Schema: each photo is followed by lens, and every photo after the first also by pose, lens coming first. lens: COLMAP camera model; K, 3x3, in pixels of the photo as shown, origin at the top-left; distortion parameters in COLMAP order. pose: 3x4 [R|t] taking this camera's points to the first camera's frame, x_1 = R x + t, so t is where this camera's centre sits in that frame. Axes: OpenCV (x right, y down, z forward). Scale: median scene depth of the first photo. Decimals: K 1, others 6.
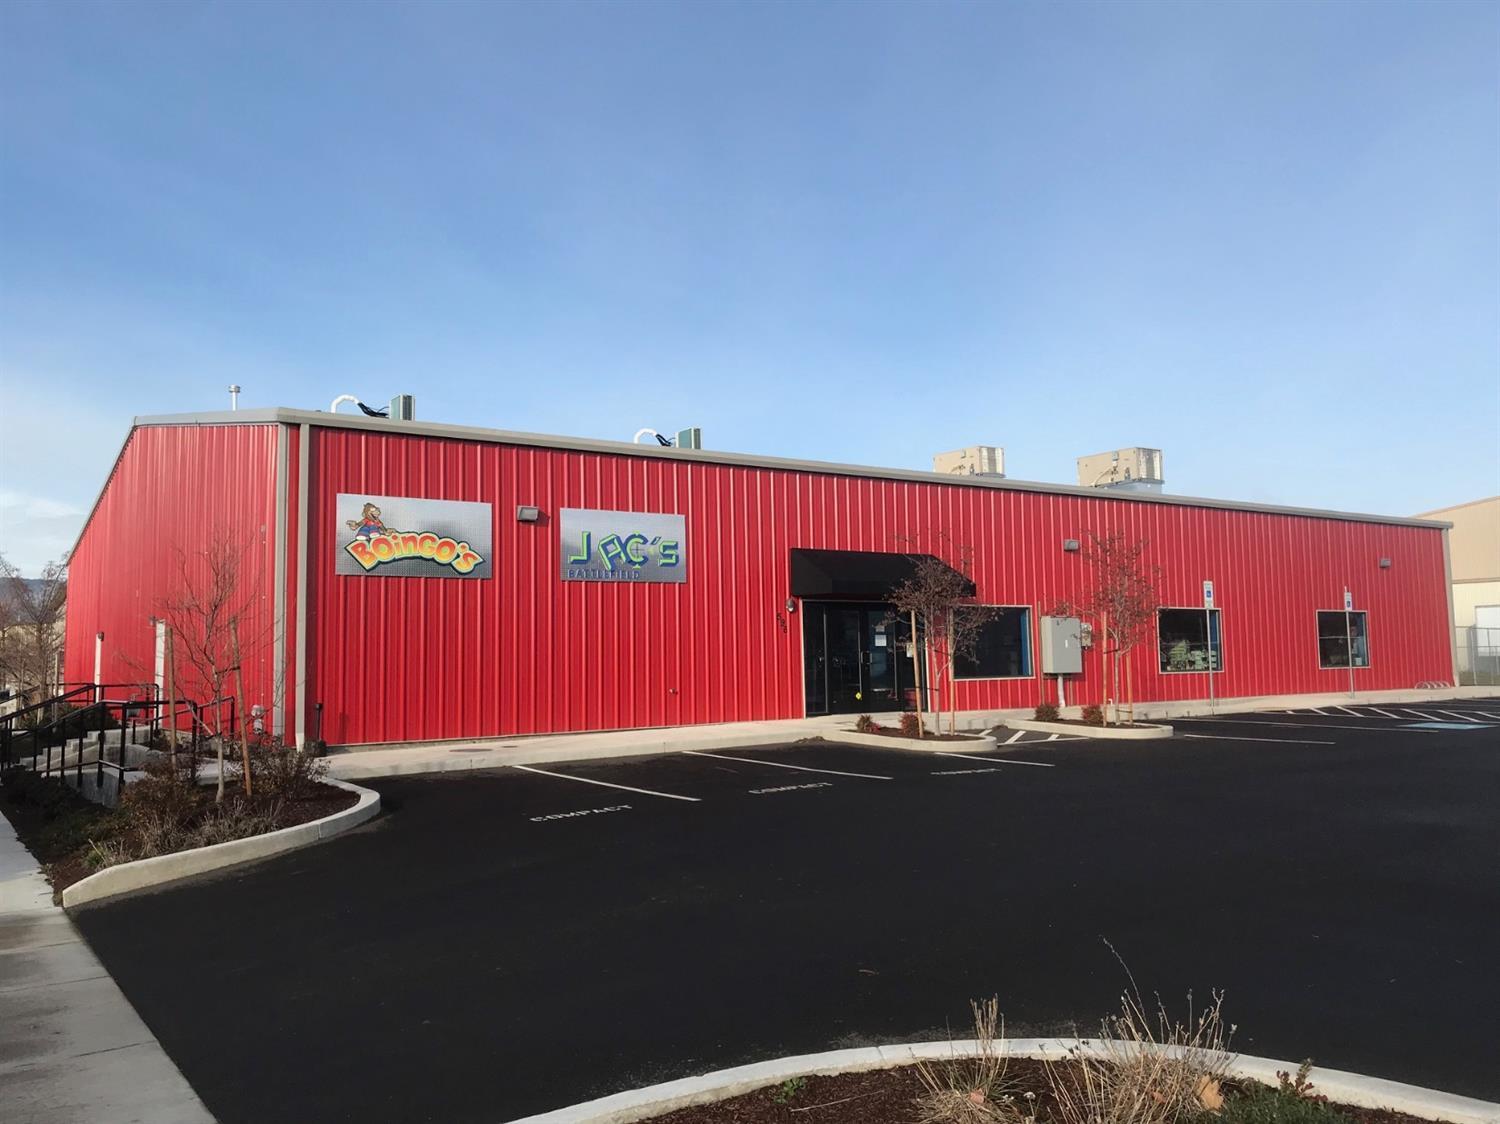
lens RADIAL K [[1220.3, 0, 763.1], [0, 1220.3, 549.8], [0, 0, 1]] dist [0.033416, -0.033093]
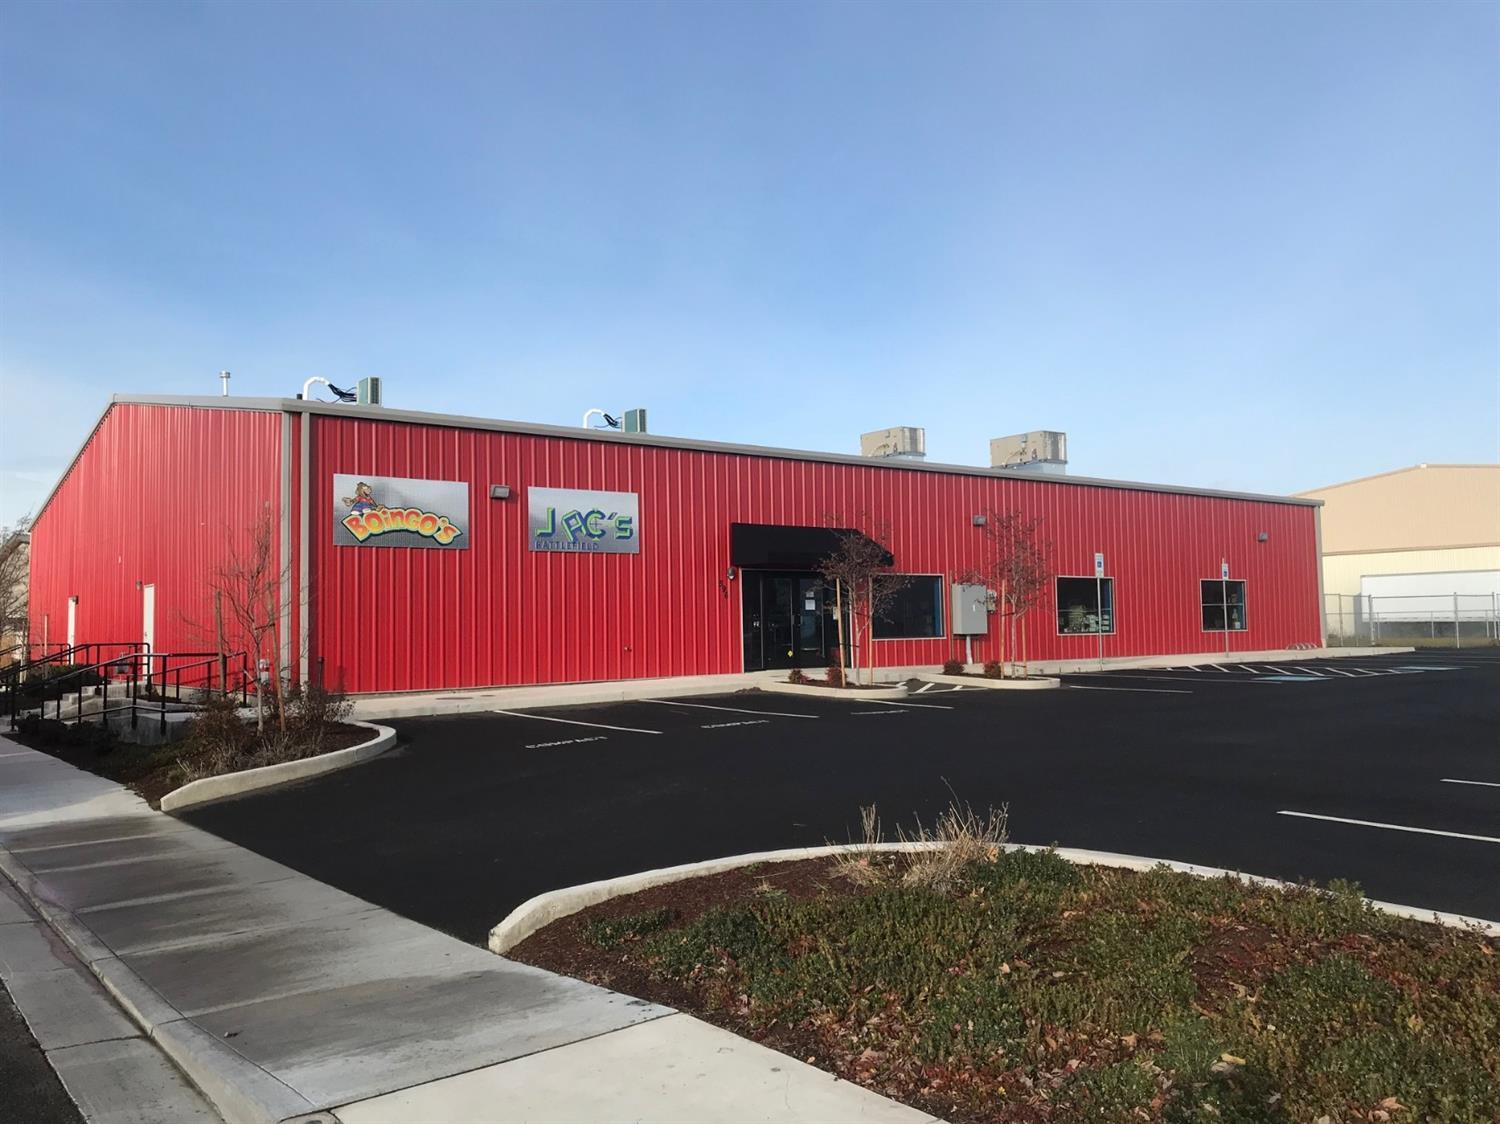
lens RADIAL K [[1220.3, 0, 763.6], [0, 1220.3, 554.0], [0, 0, 1]] dist [0.033416, -0.033093]
pose [[0.998339, 0.004675, 0.057422, -0.012454], [-0.006410, 0.999527, 0.030065, -0.006965], [-0.057255, -0.030383, 0.997897, -0.131072]]
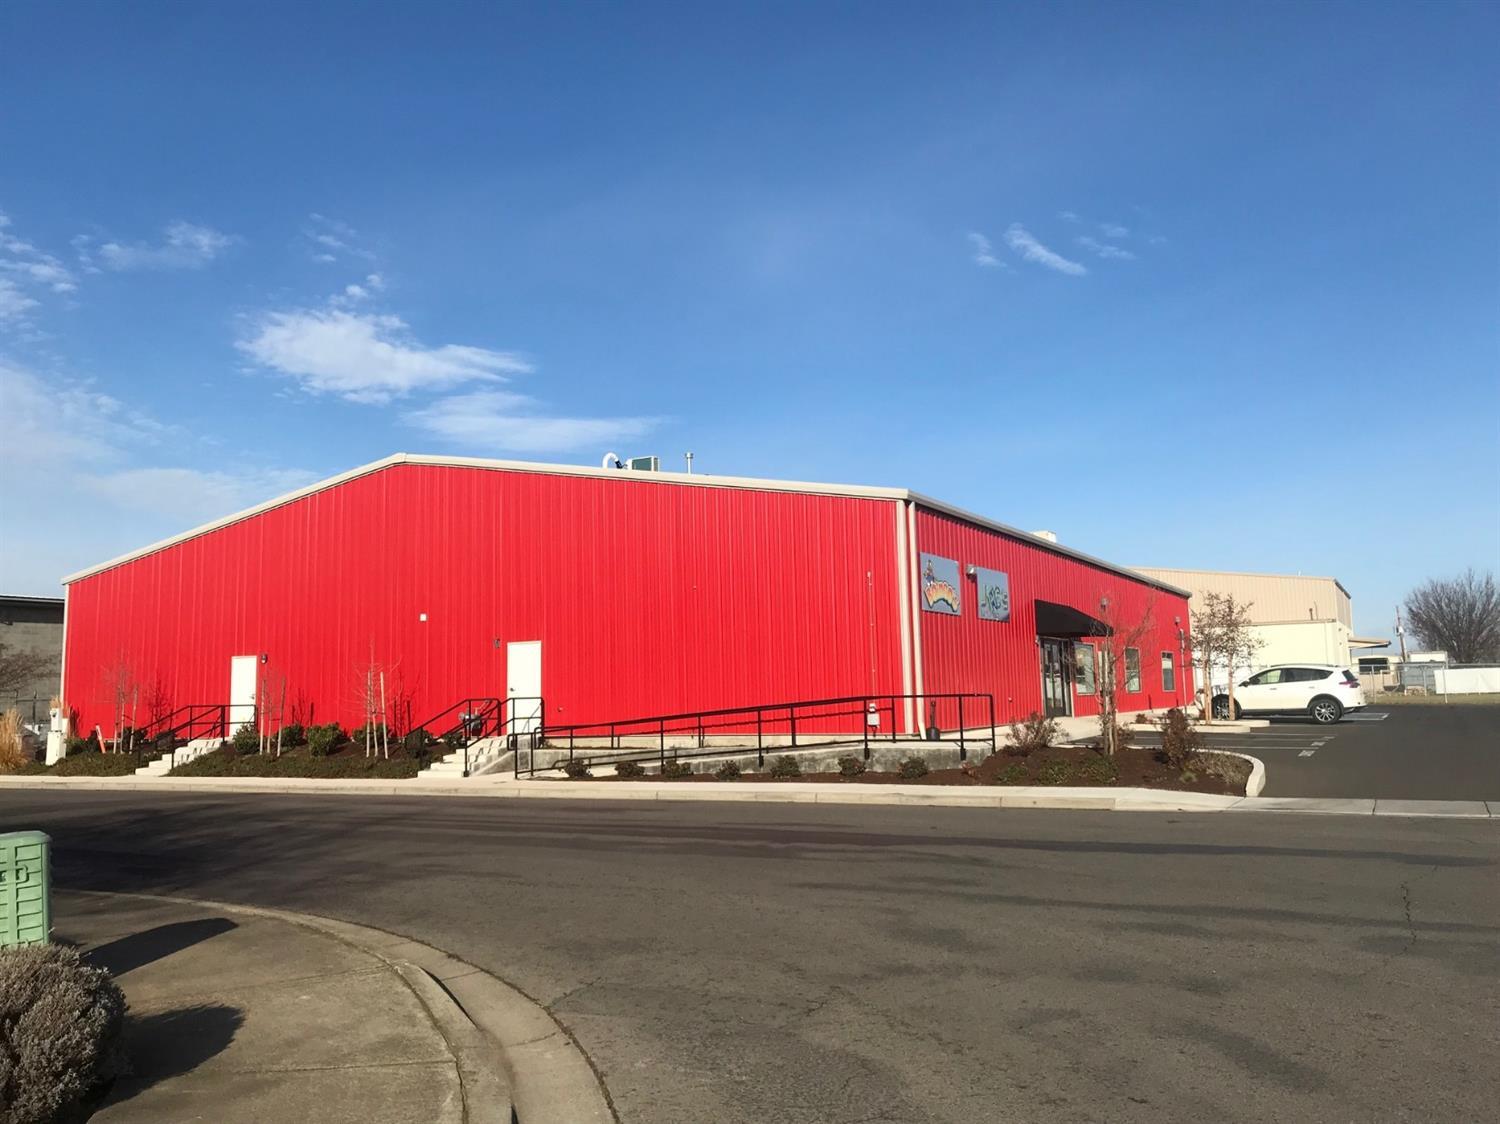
lens RADIAL K [[1220.3, 0, 757.9], [0, 1220.3, 562.3], [0, 0, 1]] dist [0.033416, -0.033093]
pose [[0.891365, 0.048068, 0.450730, -0.942935], [-0.036137, 0.998732, -0.035045, 0.017312], [-0.451843, 0.014950, 0.891972, -0.129585]]
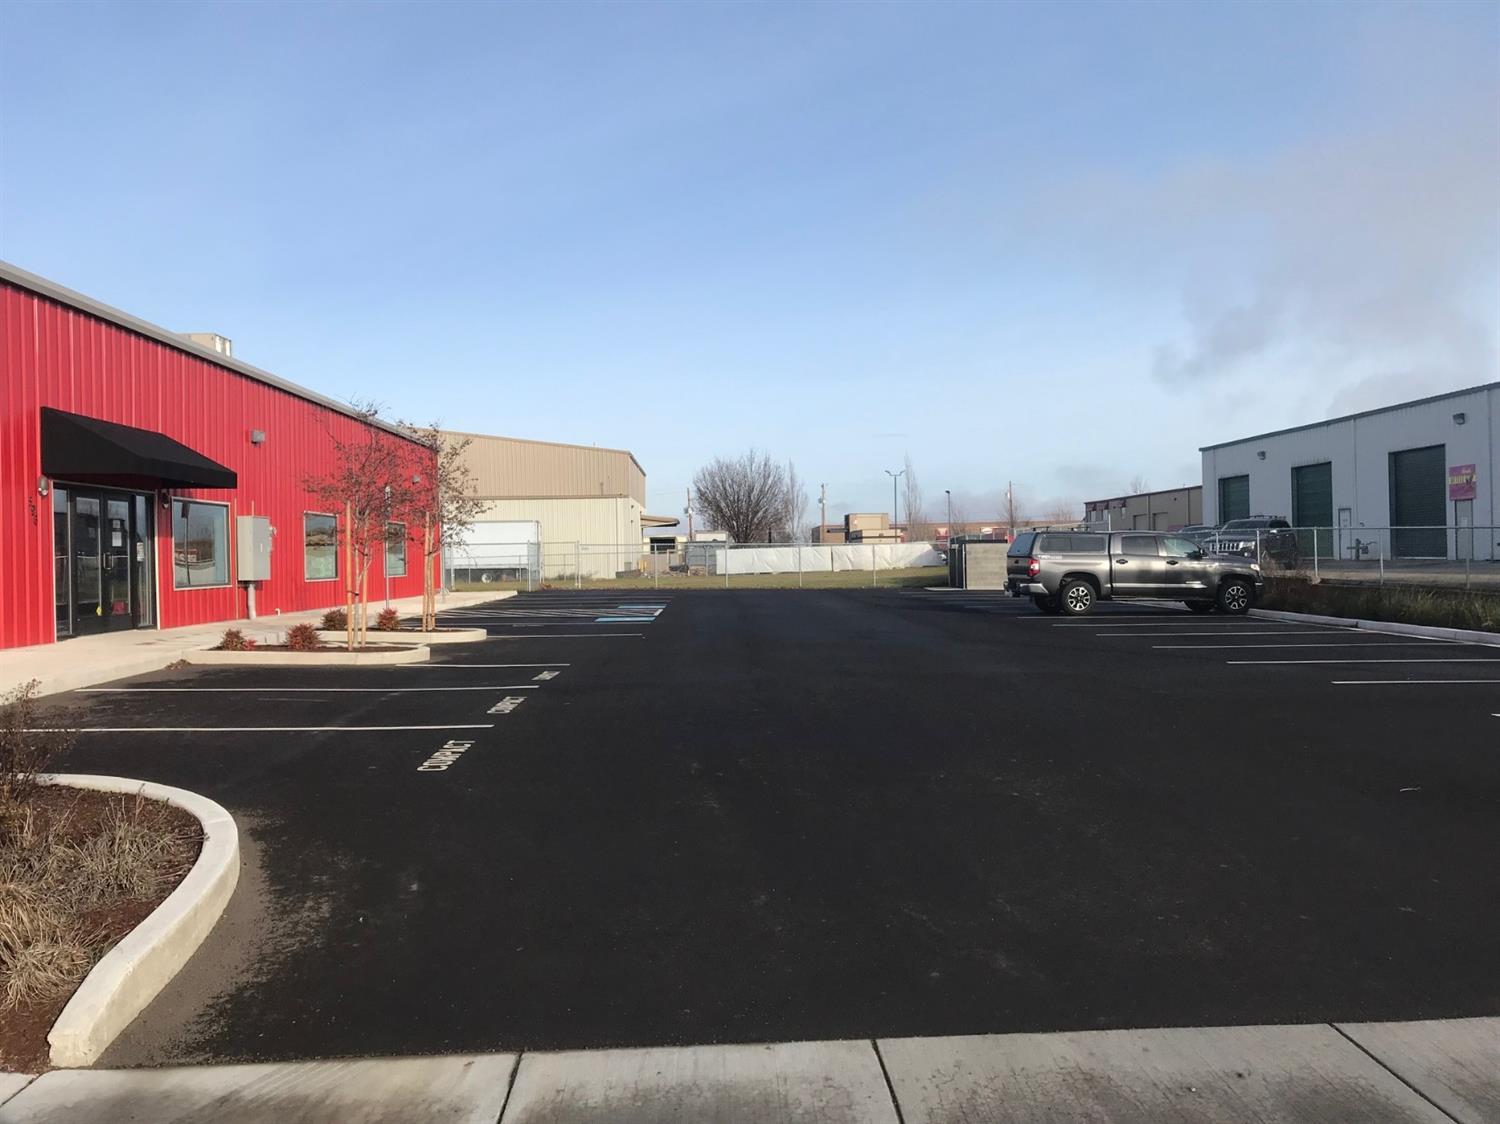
lens RADIAL K [[1222.0, 0, 750.0], [0, 1222.0, 565.2], [0, 0, 1]] dist [0.007866, 0.001344]
pose [[0.539686, 0.002355, 0.841863, -0.372824], [-0.066385, 0.997001, 0.039767, 0.036077], [-0.839245, -0.077349, 0.538224, 0.264901]]
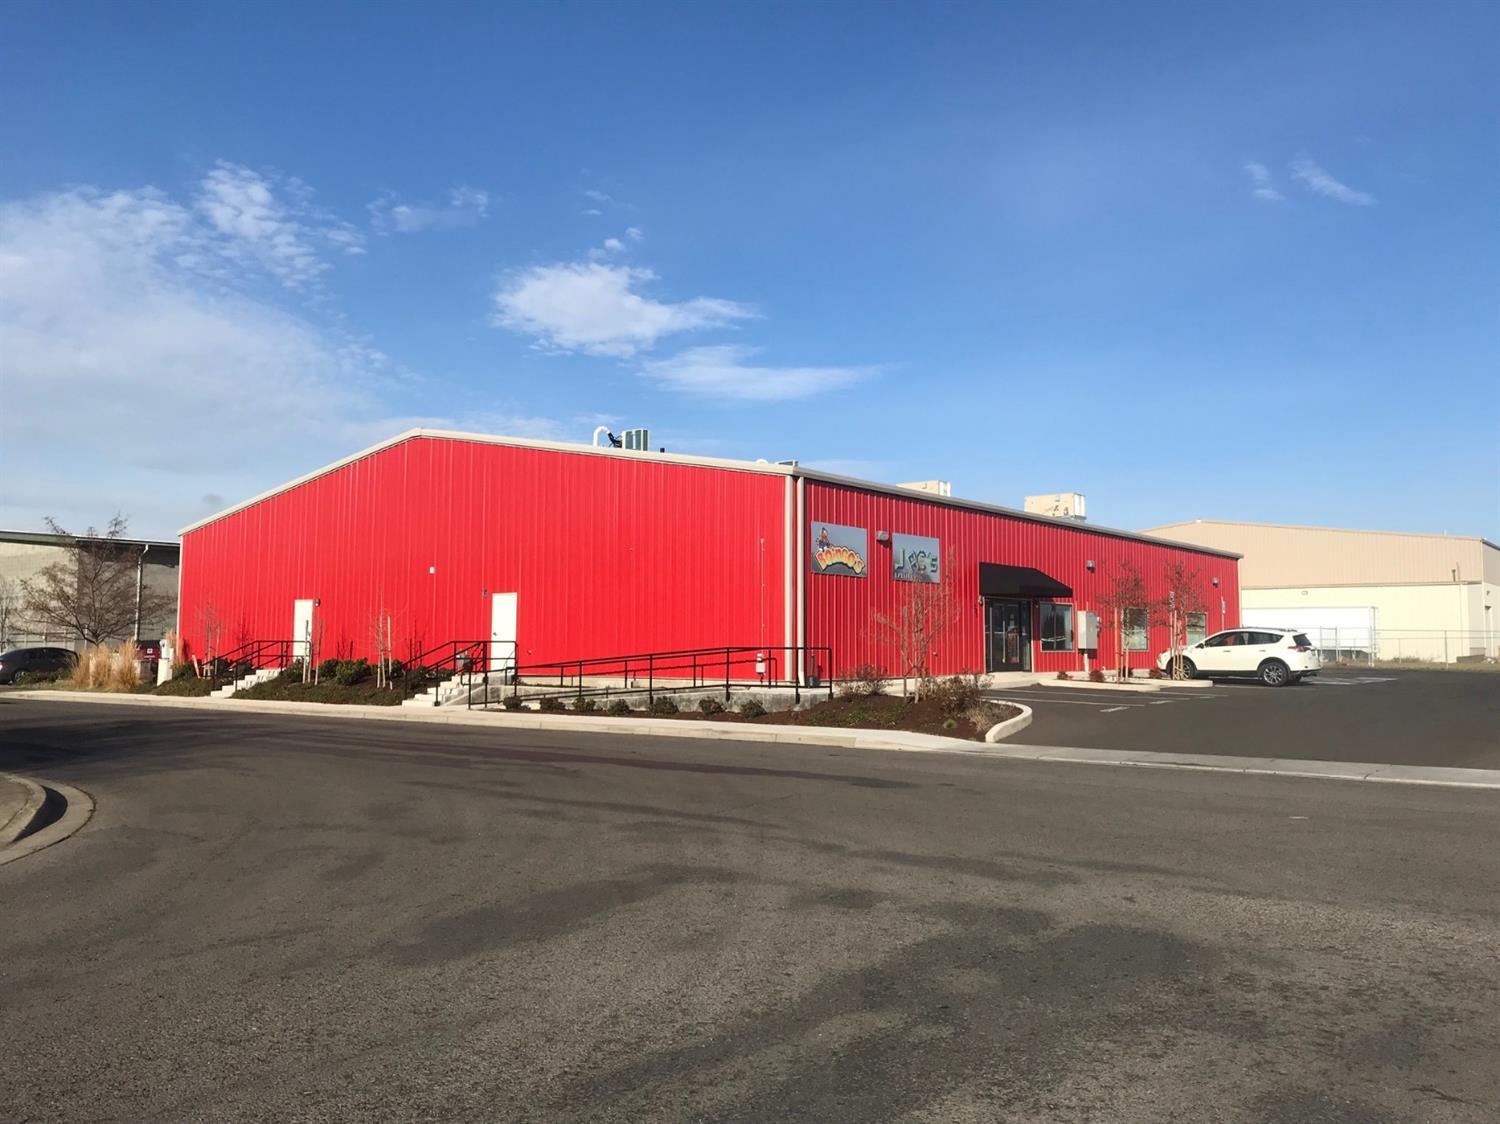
lens RADIAL K [[1229.6, 0, 762.8], [0, 1229.6, 535.8], [0, 0, 1]] dist [0.035550, -0.020361]
pose [[0.952123, 0.049412, 0.301697, -0.730445], [-0.049941, 0.998734, -0.005965, -0.012112], [-0.301609, -0.009388, 0.953385, -0.402941]]
